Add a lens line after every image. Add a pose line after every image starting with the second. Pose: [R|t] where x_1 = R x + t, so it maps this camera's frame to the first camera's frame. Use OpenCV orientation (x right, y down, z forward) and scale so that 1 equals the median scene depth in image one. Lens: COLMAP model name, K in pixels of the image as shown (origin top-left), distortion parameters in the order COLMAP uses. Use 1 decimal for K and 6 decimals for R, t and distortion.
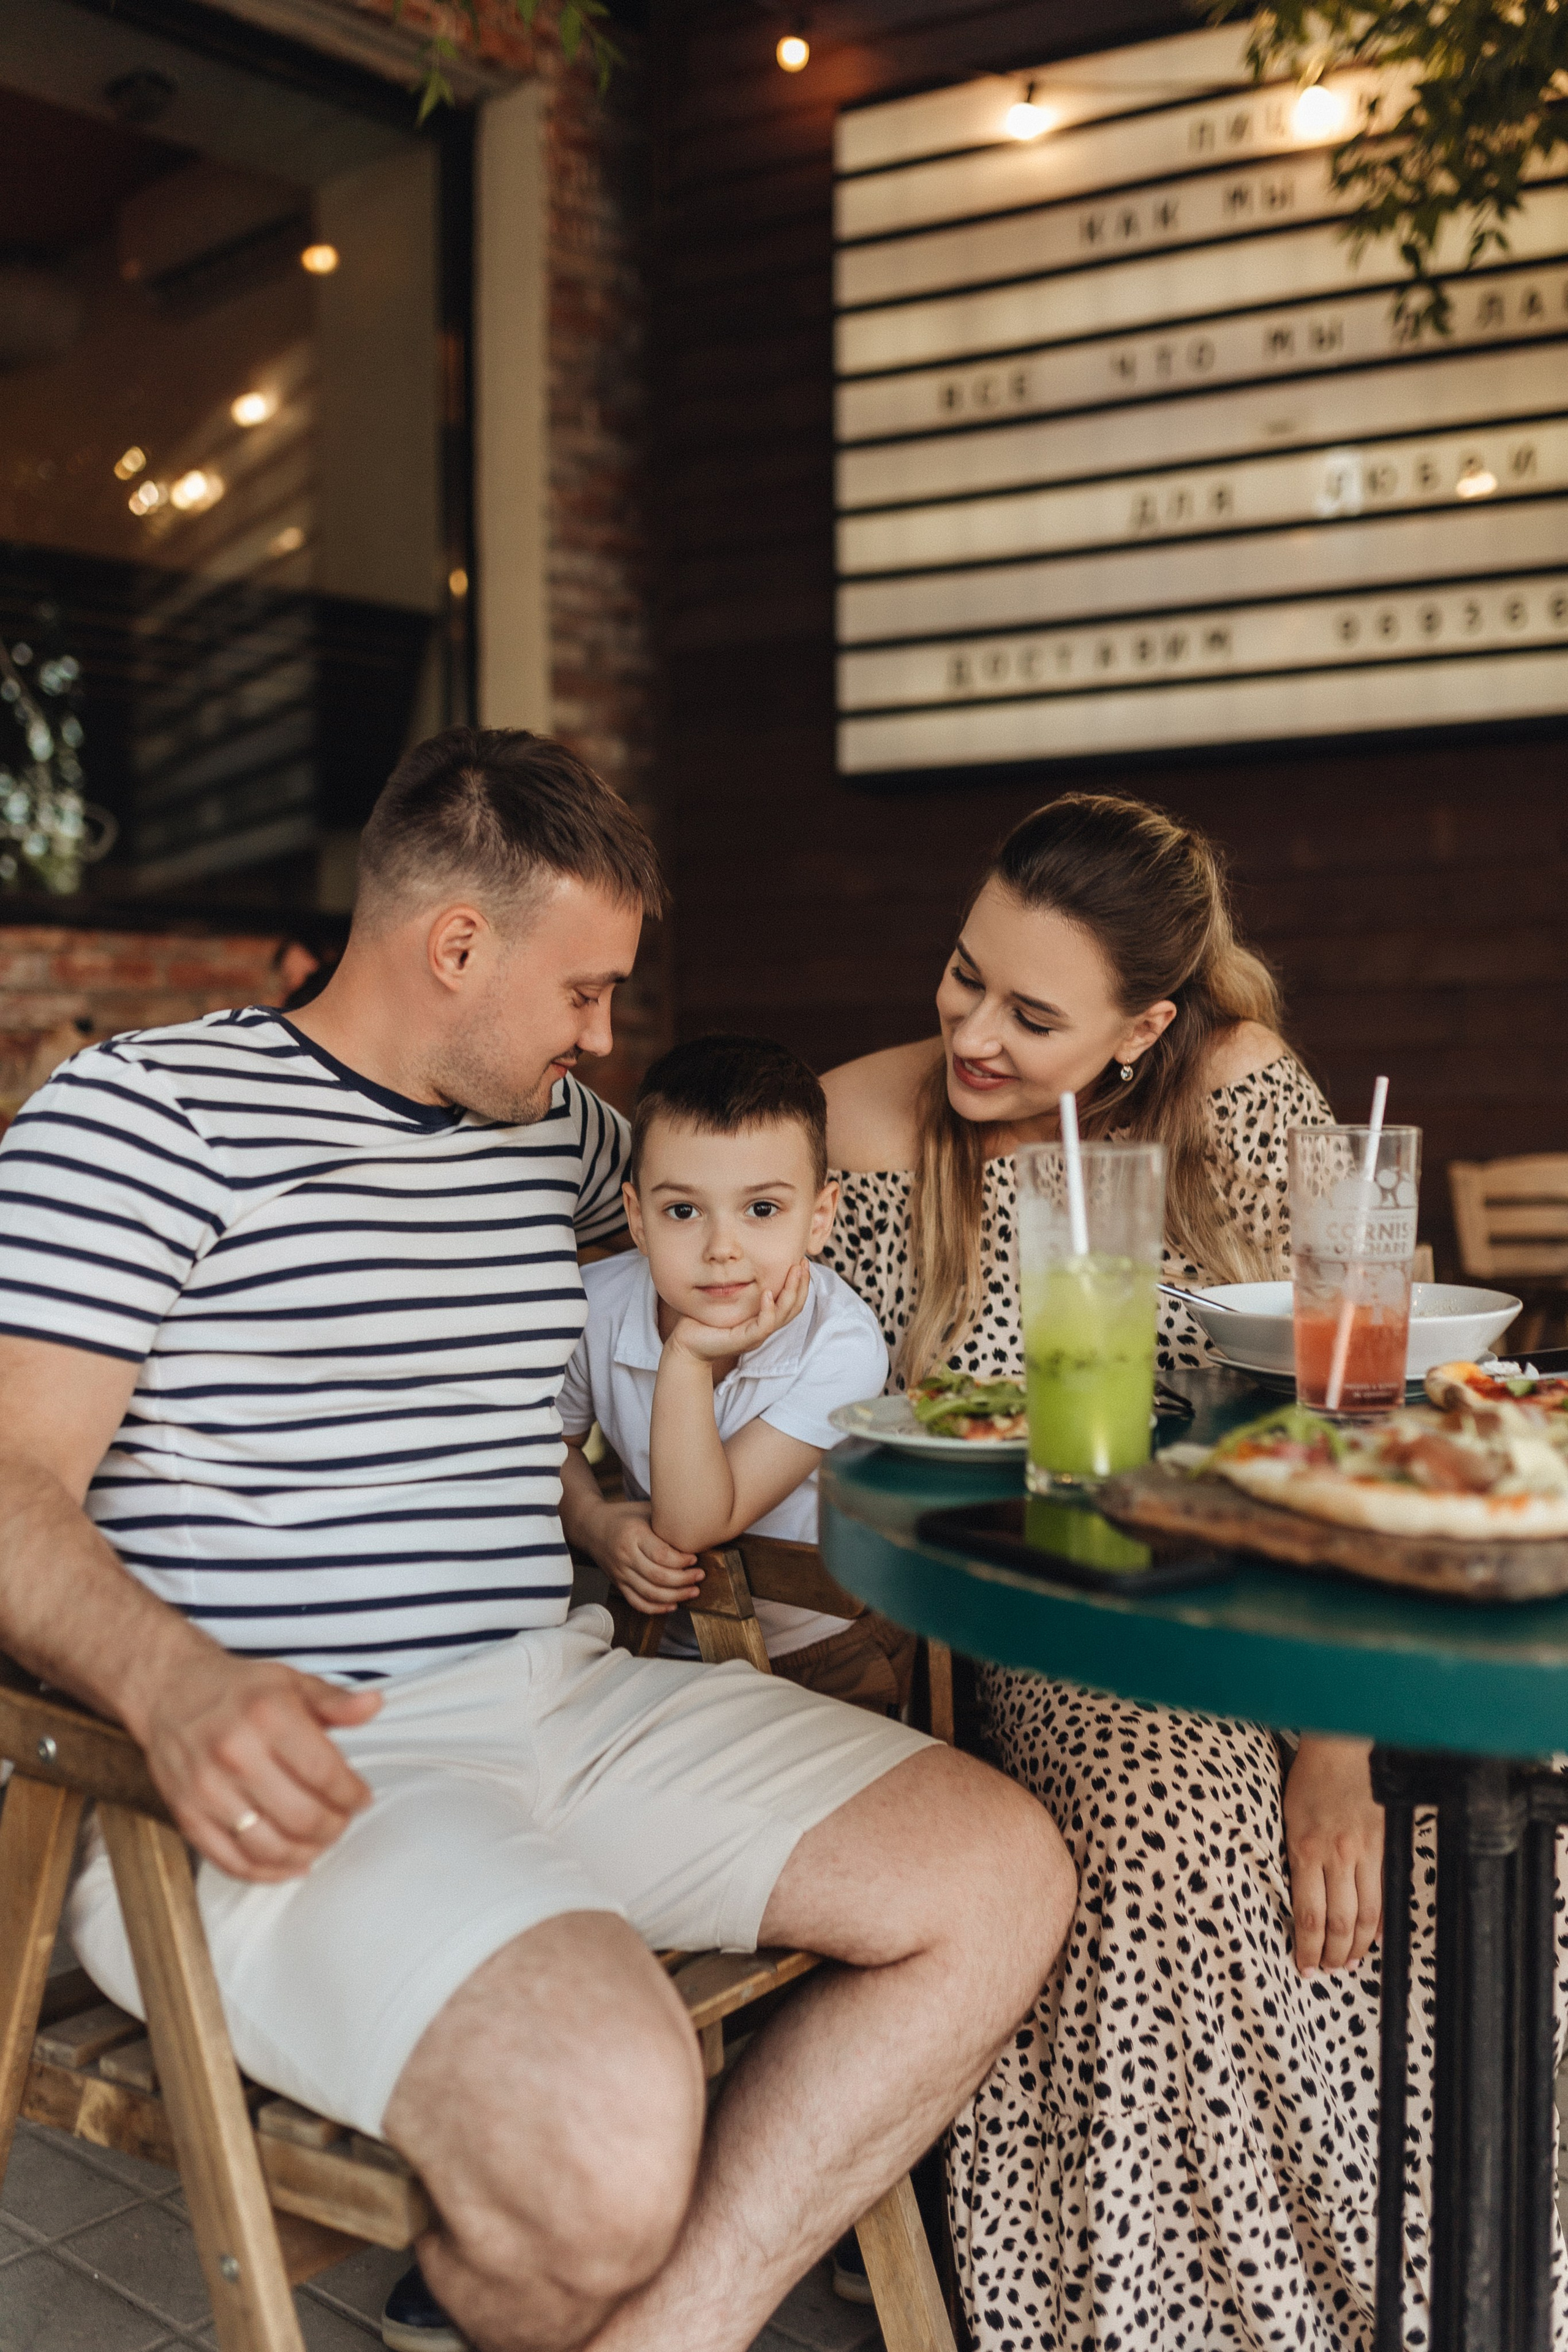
lens RADIAL K [[2246.1, 0, 774.4], [0, 2246.1, 1181.7], [0, 0, 1]] dist [0.009395, -0.003316]
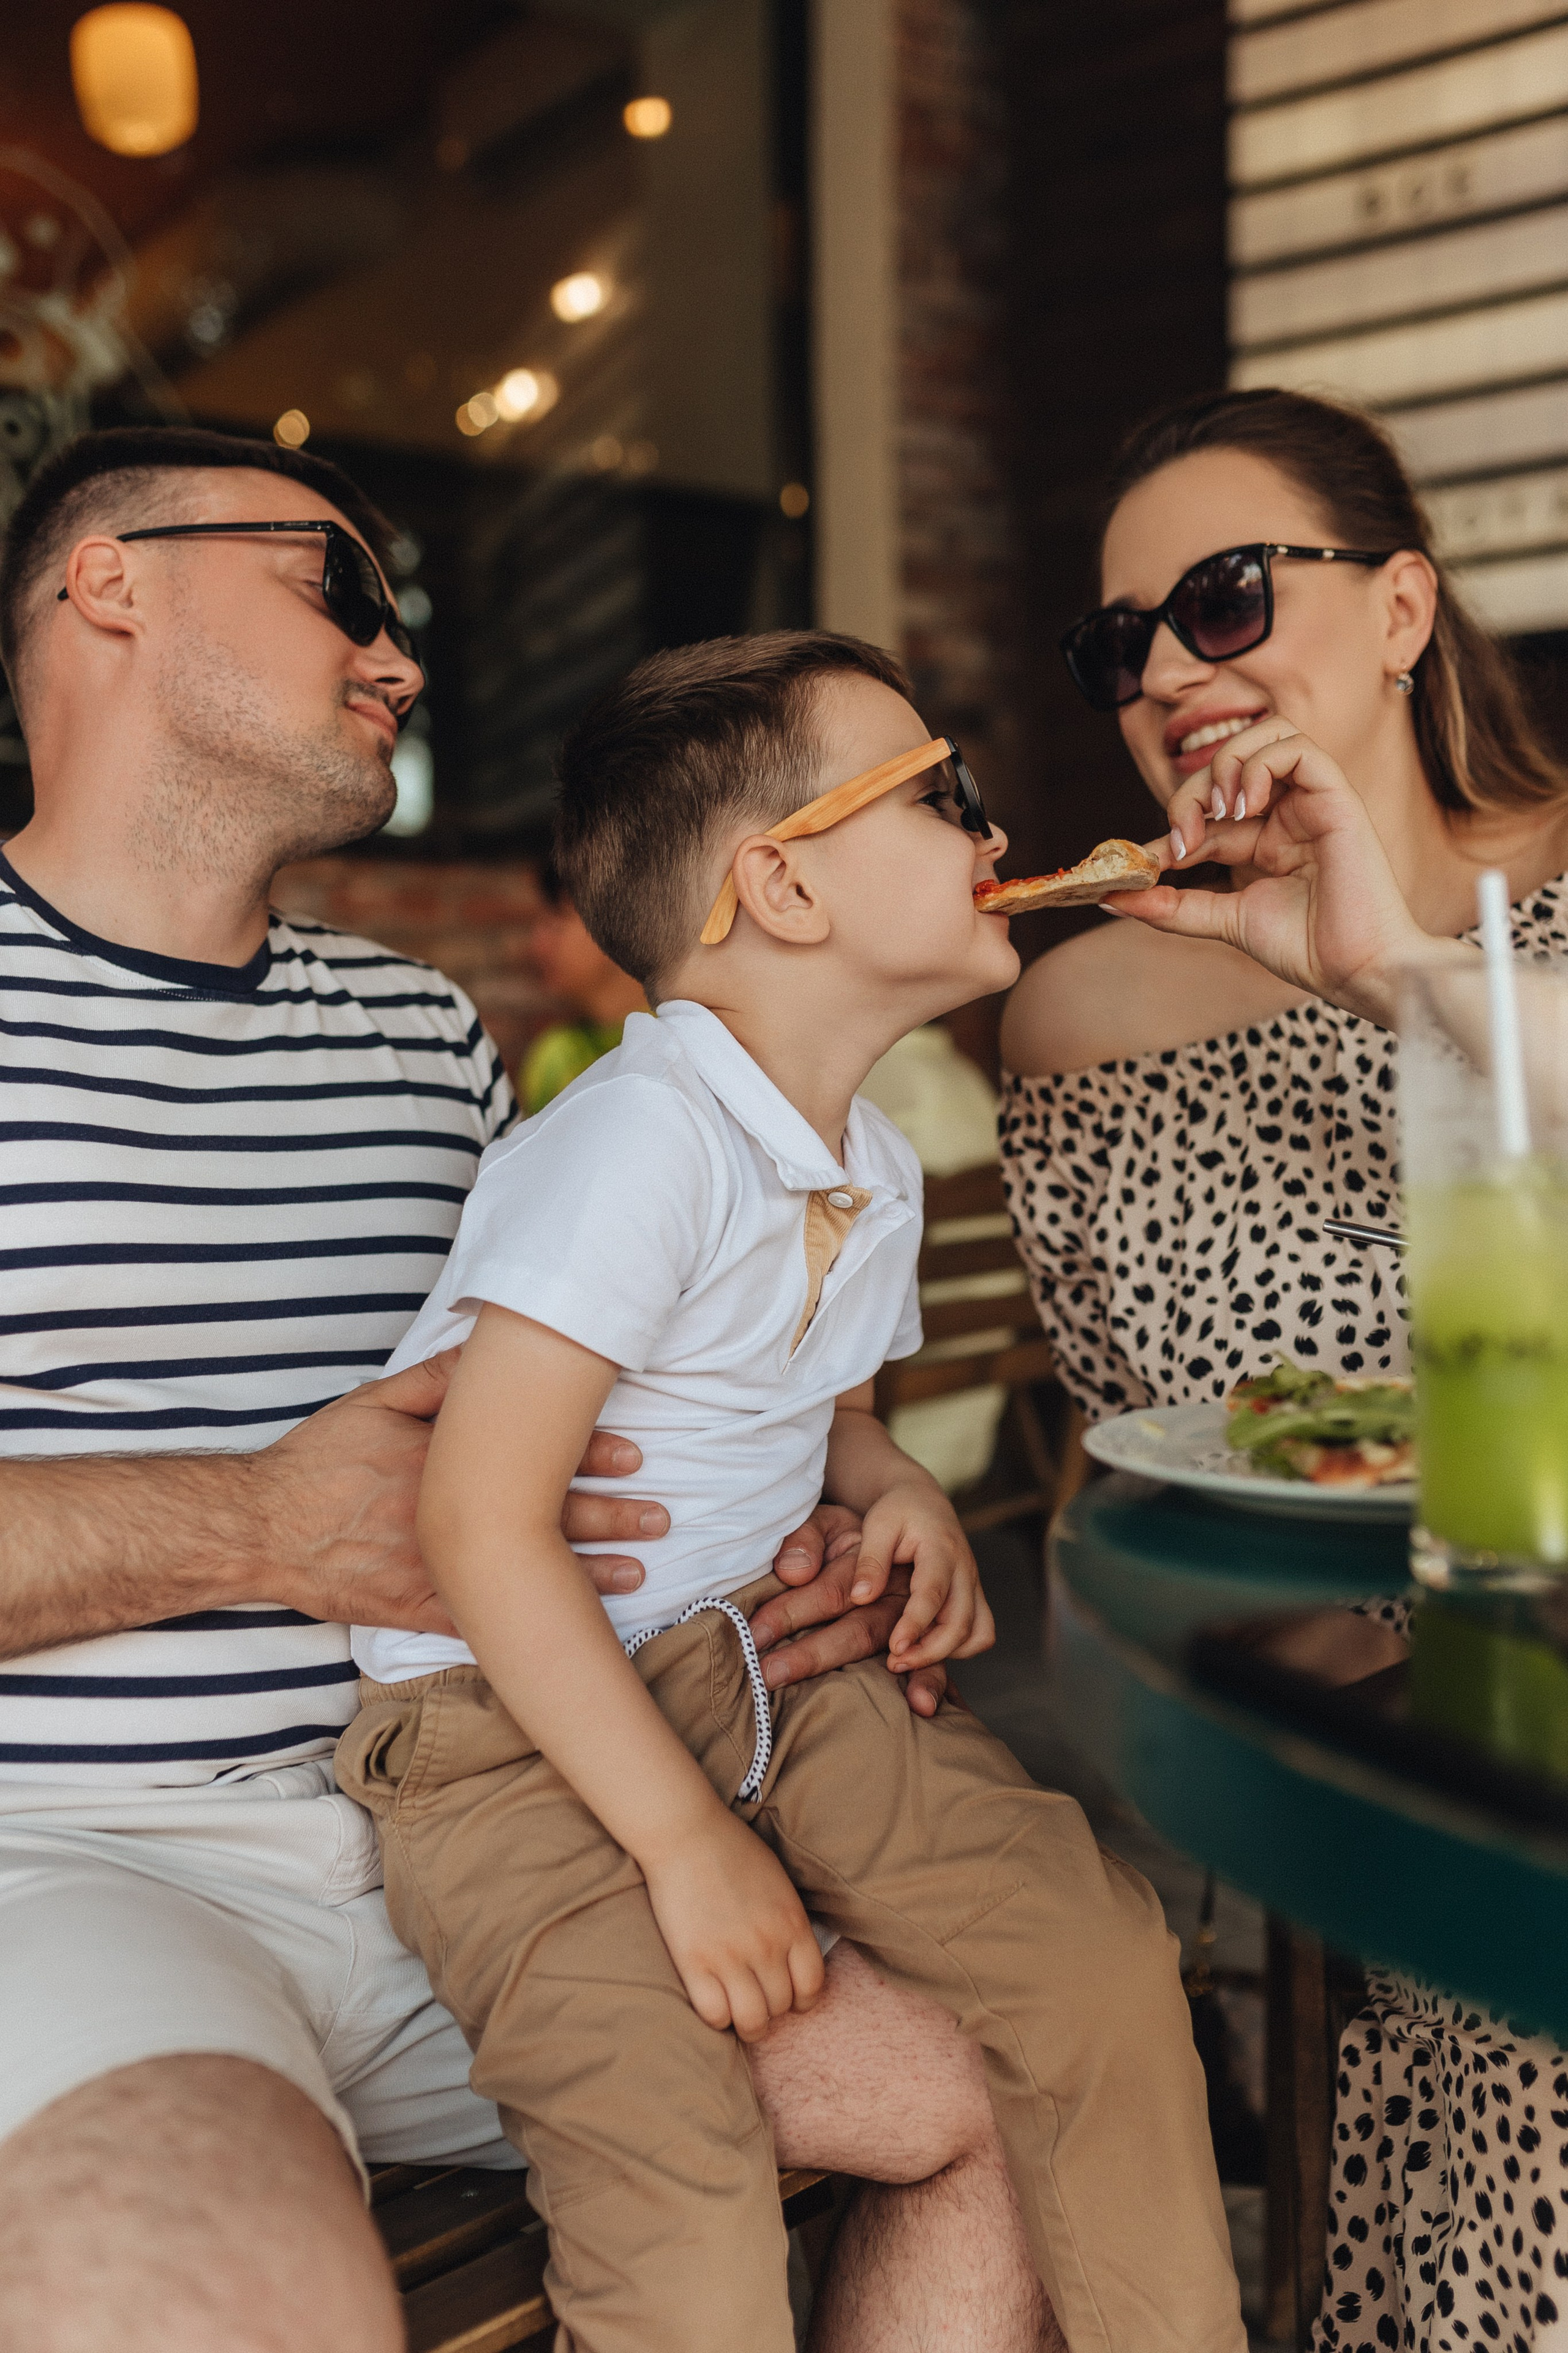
lens RADIAL K [[2412.9, 0, 784.0], [0, 2412.9, 1176.5], [0, 0, 1]] dist [0.006350, 0.009866]
pose [[0.986257, 0.001303, -0.165213, 0.043264], [-0.000750, 0.999994, 0.003407, 0.026790], [0.165217, -0.003236, 0.986252, 0.290434]]
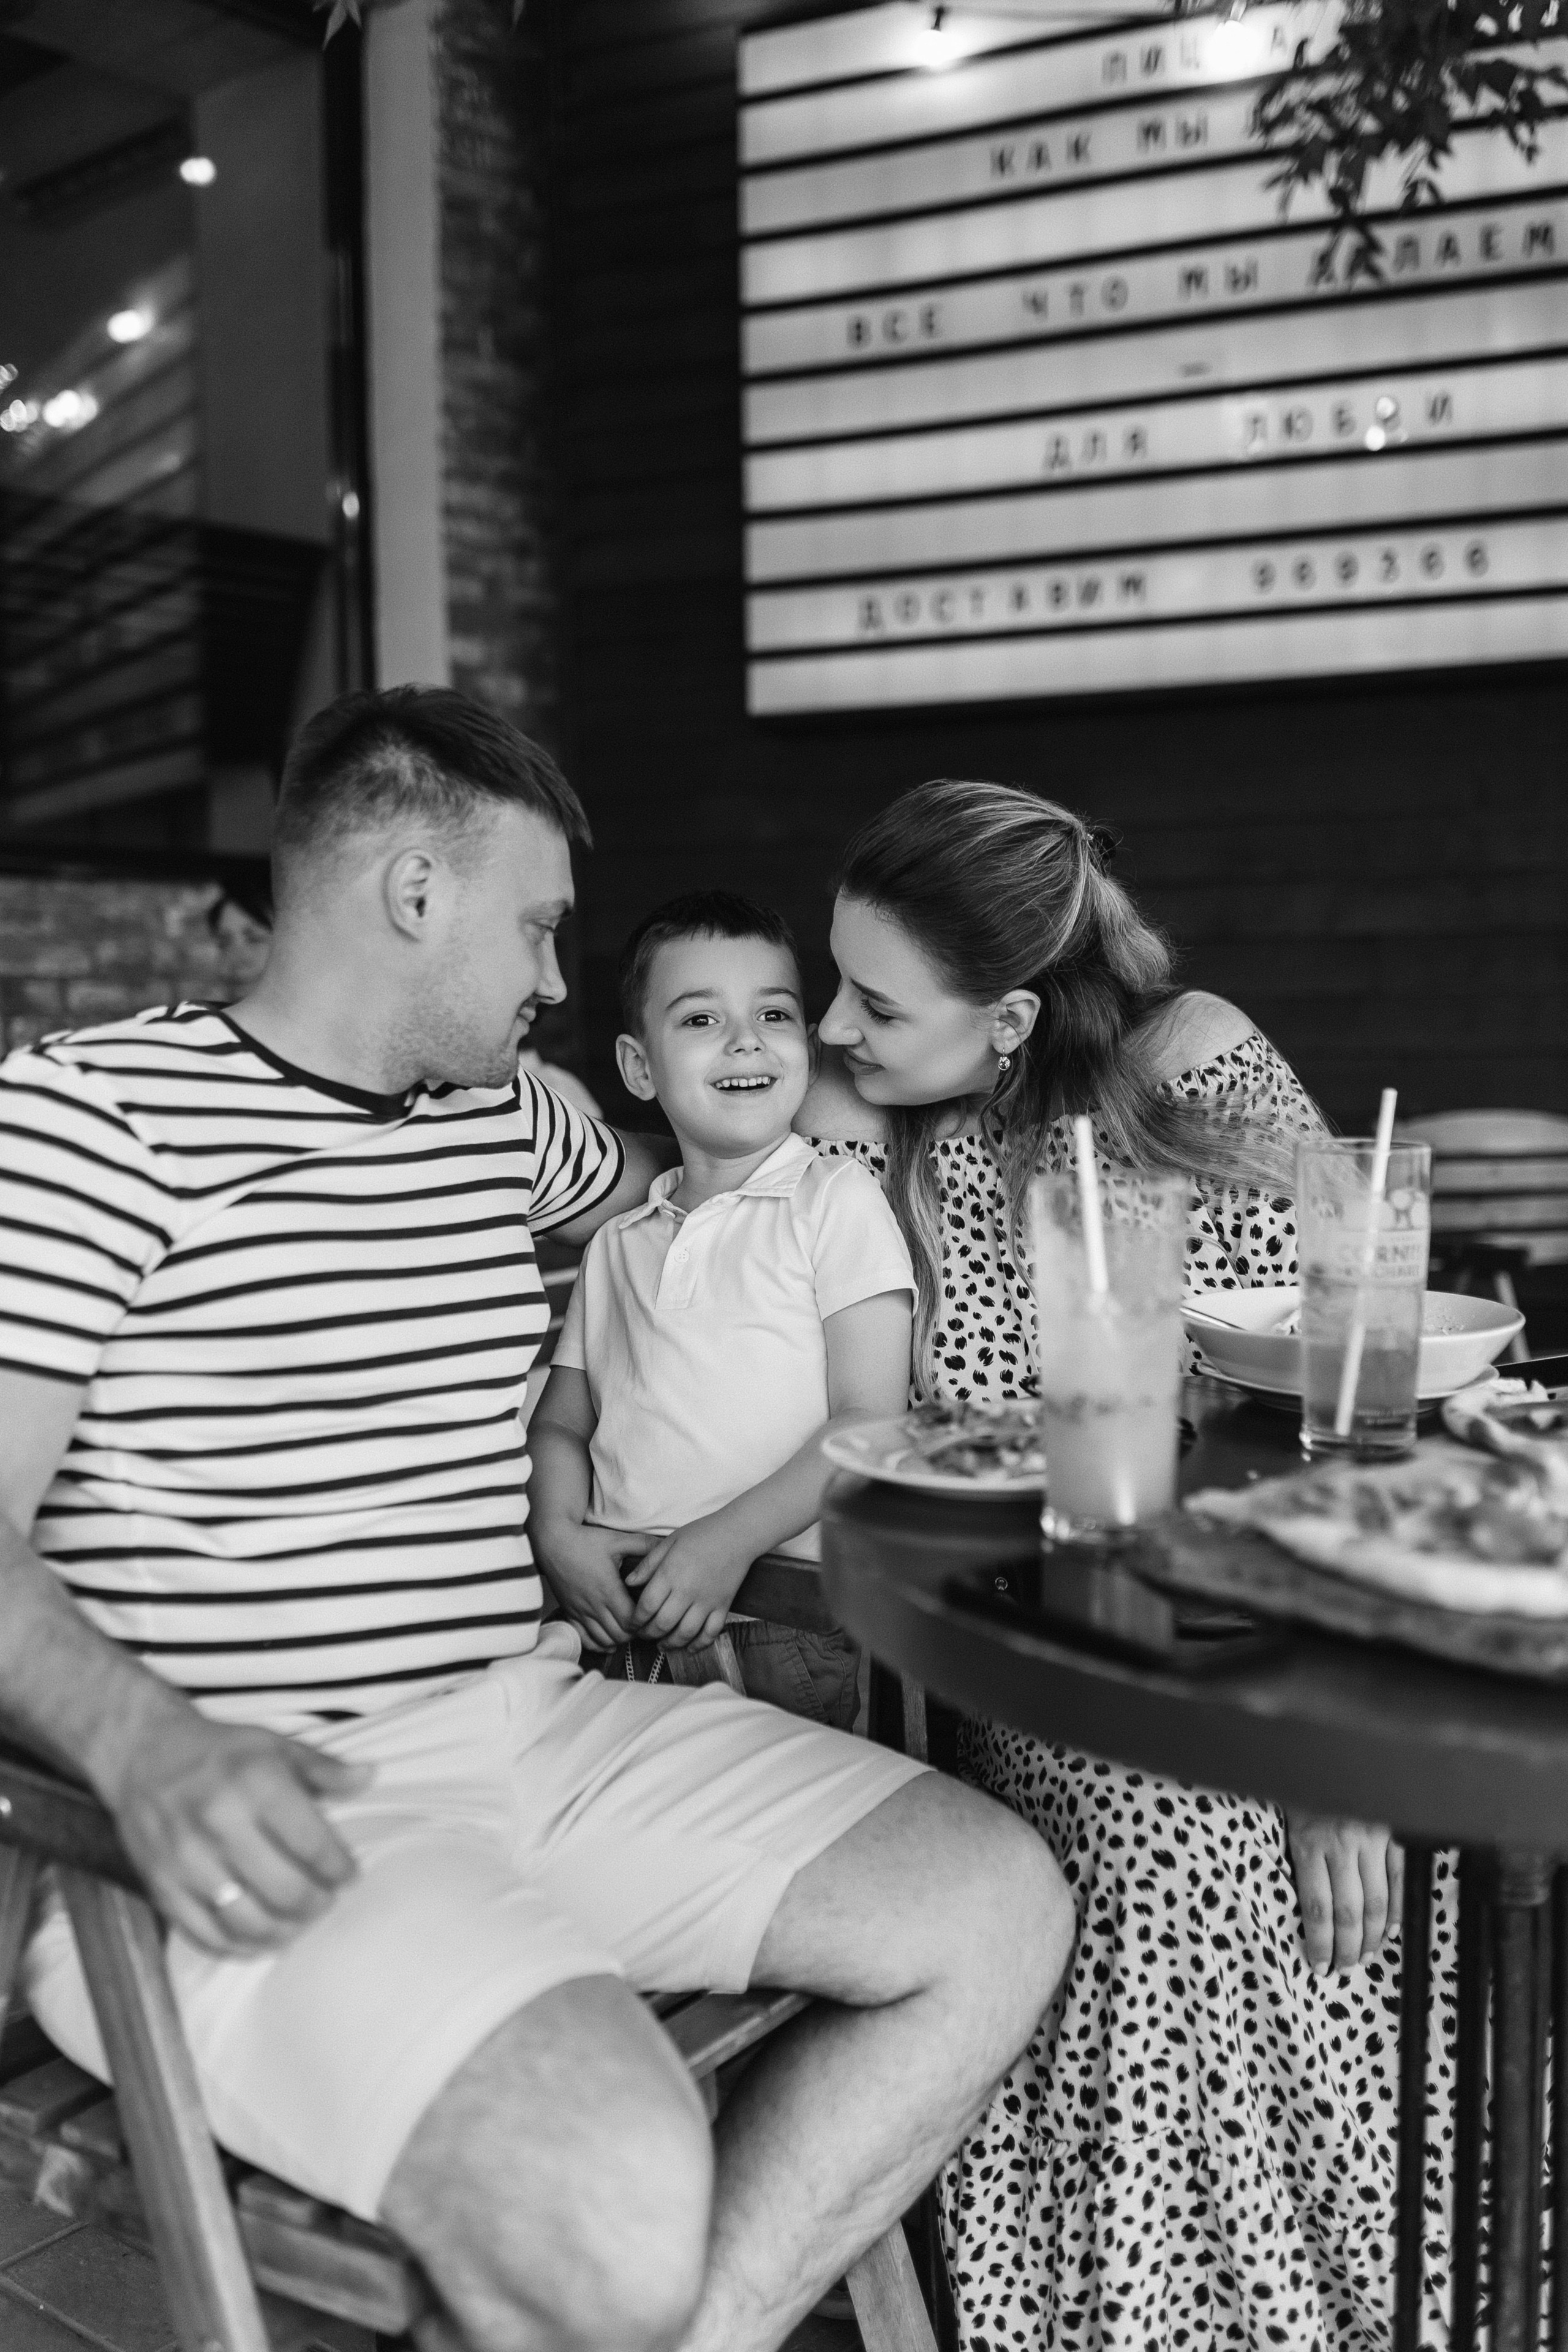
lens RADIAL K [[2248.7, 0, 784.0], [0, 2248.7, 1176.0], [0, 0, 1]] dist [0.002786, 0.028038]
pose [[0.998411, -0.006075, 0.056022, -0.039886], [0.004388, 0.999534, 0.030195, -0.035150], [-0.056179, -0.029901, 0.997973, 0.037294]]
